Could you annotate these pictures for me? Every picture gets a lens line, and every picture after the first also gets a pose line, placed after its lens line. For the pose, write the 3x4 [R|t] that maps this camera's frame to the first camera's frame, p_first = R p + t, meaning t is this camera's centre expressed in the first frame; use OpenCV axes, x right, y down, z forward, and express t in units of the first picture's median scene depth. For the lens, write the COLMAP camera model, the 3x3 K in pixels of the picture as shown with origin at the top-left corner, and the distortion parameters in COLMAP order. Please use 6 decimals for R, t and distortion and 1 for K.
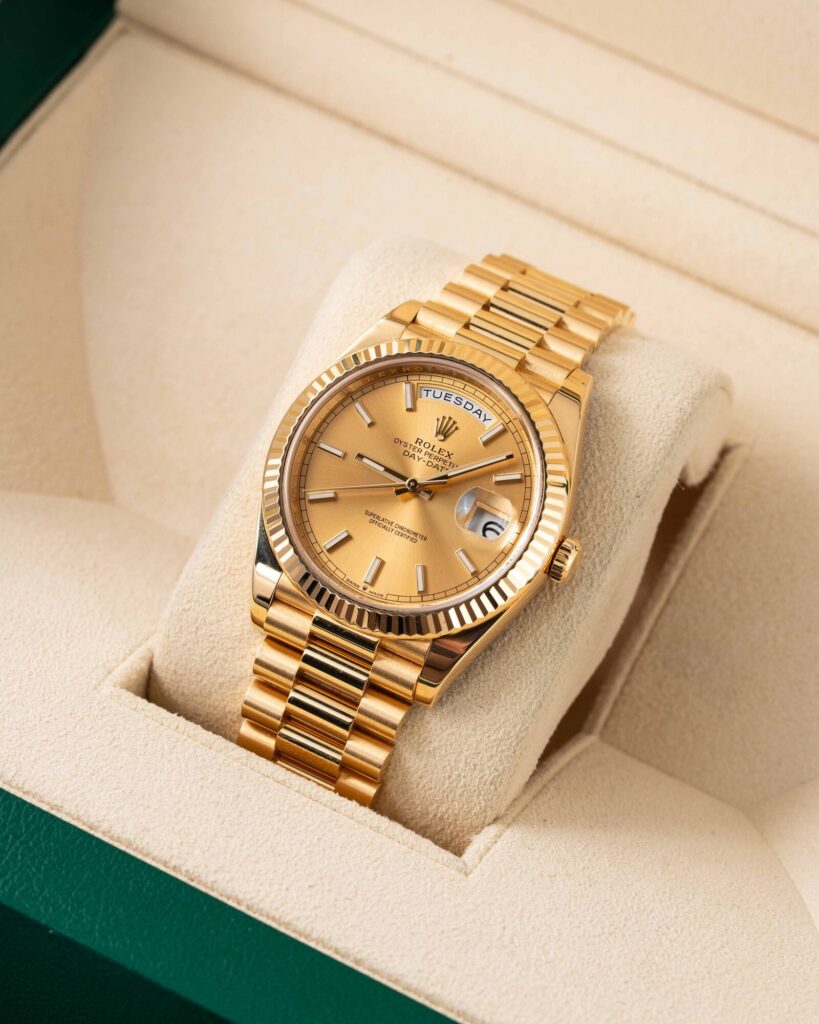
lens RADIAL K [[4287.6, 0, 409.5], [0, 4287.6, 512.0], [0, 0, 1]] dist [0.015955, -2.284868]
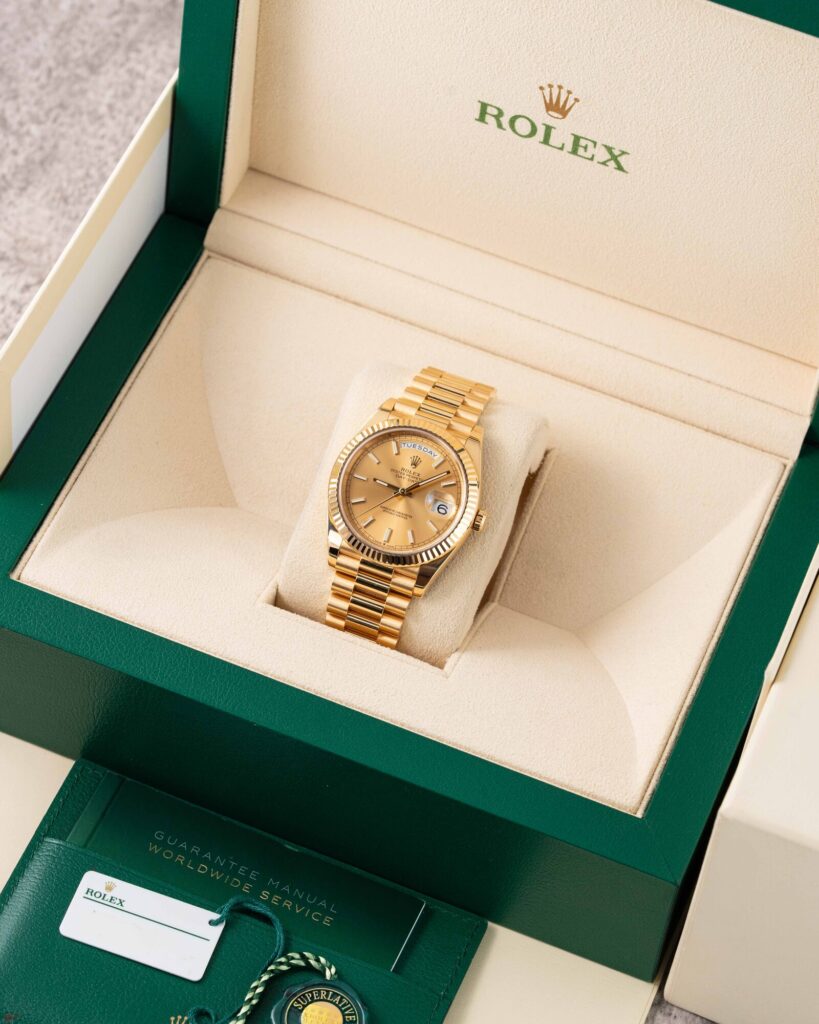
lens RADIAL K [[4287.6, 0, 409.5], [0, 4287.6, 512.0], [0, 0, 1]] dist [0.015955, -2.284868]
pose [[0.992554, -0.095826, 0.075193, -0.149298], [0.092151, 0.994442, 0.050917, -0.099335], [-0.079654, -0.043609, 0.995868, -1.026670]]
